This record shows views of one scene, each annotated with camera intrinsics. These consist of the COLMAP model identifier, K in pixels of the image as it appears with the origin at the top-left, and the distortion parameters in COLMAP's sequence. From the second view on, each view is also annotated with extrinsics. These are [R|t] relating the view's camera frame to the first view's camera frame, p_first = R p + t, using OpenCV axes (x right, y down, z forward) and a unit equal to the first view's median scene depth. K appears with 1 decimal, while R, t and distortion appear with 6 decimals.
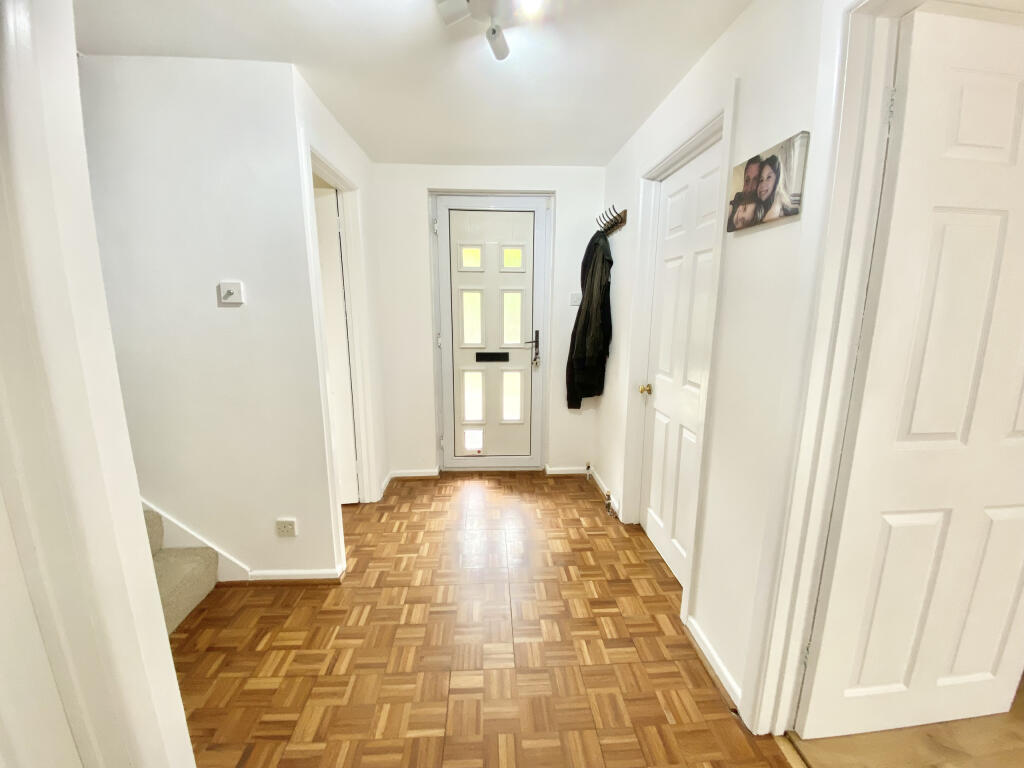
lens RADIAL K [[421.4, 0, 507.2], [0, 421.4, 364.6], [0, 0, 1]] dist [0.022578, -0.018457]
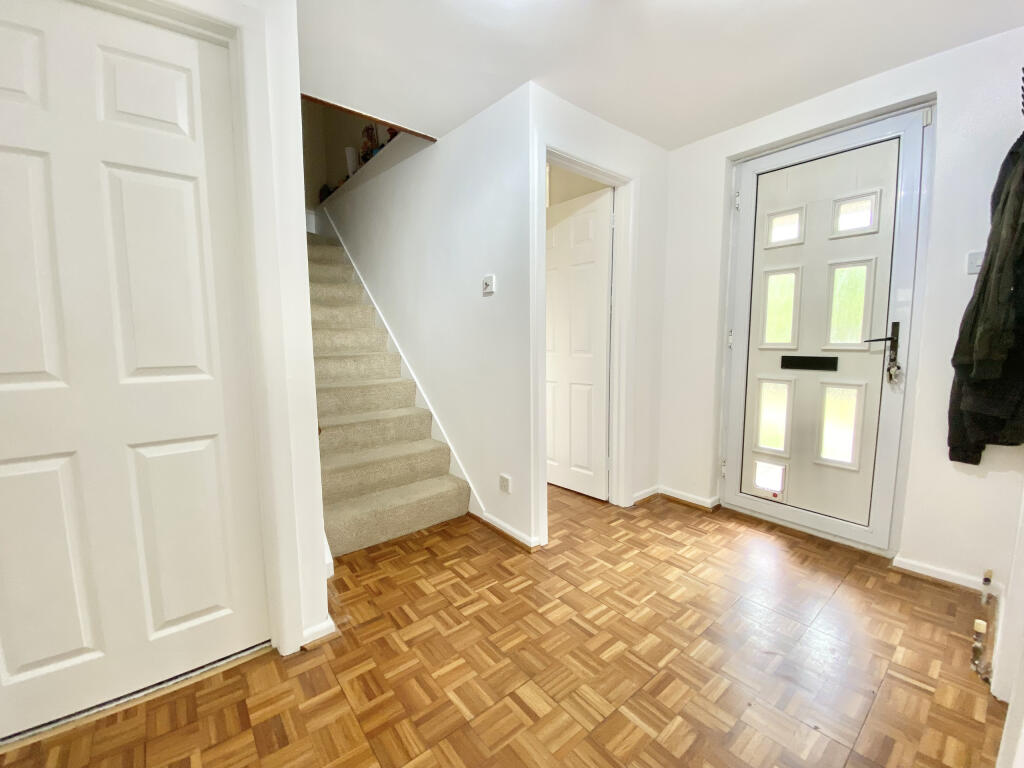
lens RADIAL K [[421.4, 0, 507.2], [0, 421.4, 364.6], [0, 0, 1]] dist [0.022578, -0.018457]
pose [[0.588540, 0.045565, -0.807183, 0.333327], [-0.121536, 0.992051, -0.032614, 0.093970], [0.799281, 0.117297, 0.589399, 0.268662]]
